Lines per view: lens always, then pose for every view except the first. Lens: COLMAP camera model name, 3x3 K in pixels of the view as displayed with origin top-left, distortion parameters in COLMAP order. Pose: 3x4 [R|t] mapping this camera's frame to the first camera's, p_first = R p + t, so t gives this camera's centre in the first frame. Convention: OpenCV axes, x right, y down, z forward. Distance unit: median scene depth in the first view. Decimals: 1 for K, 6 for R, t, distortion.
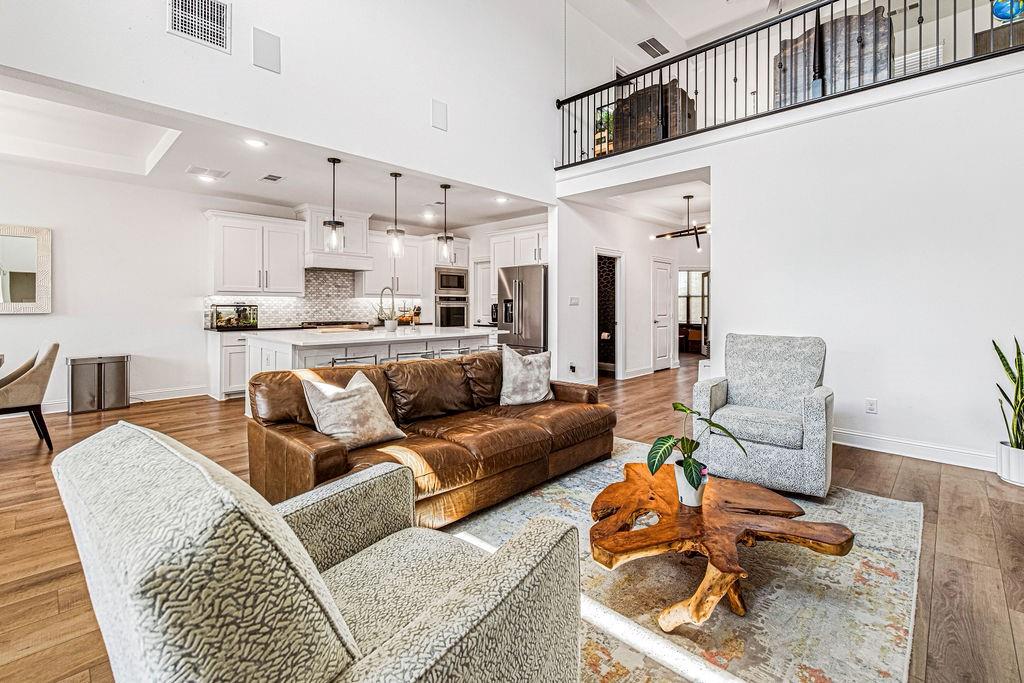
lens RADIAL K [[452.3, 0, 512.4], [0, 452.3, 306.6], [0, 0, 1]] dist [0.000082, -0.000073]
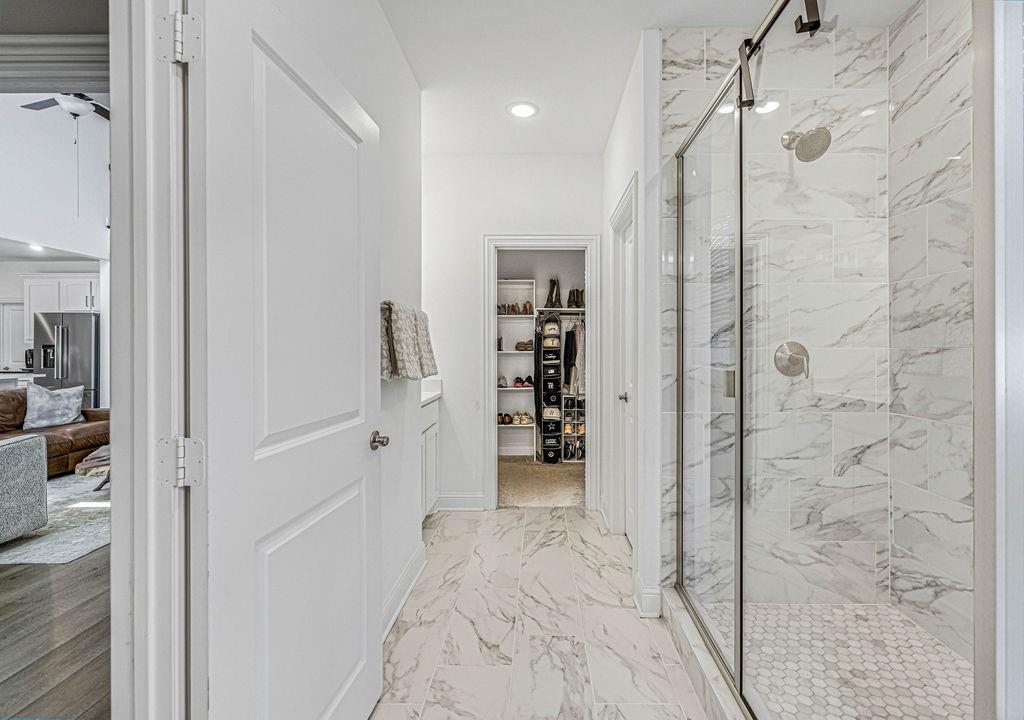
lens RADIAL K [[466.9, 0, 538.9], [0, 466.9, 354.3], [0, 0, 1]] dist [0.000274, 0.000016]
pose [[0.722163, -0.006185, 0.691695, 0.063396], [0.003211, 0.999979, 0.005590, 0.003064], [-0.691715, -0.001816, 0.722168, -0.533948]]
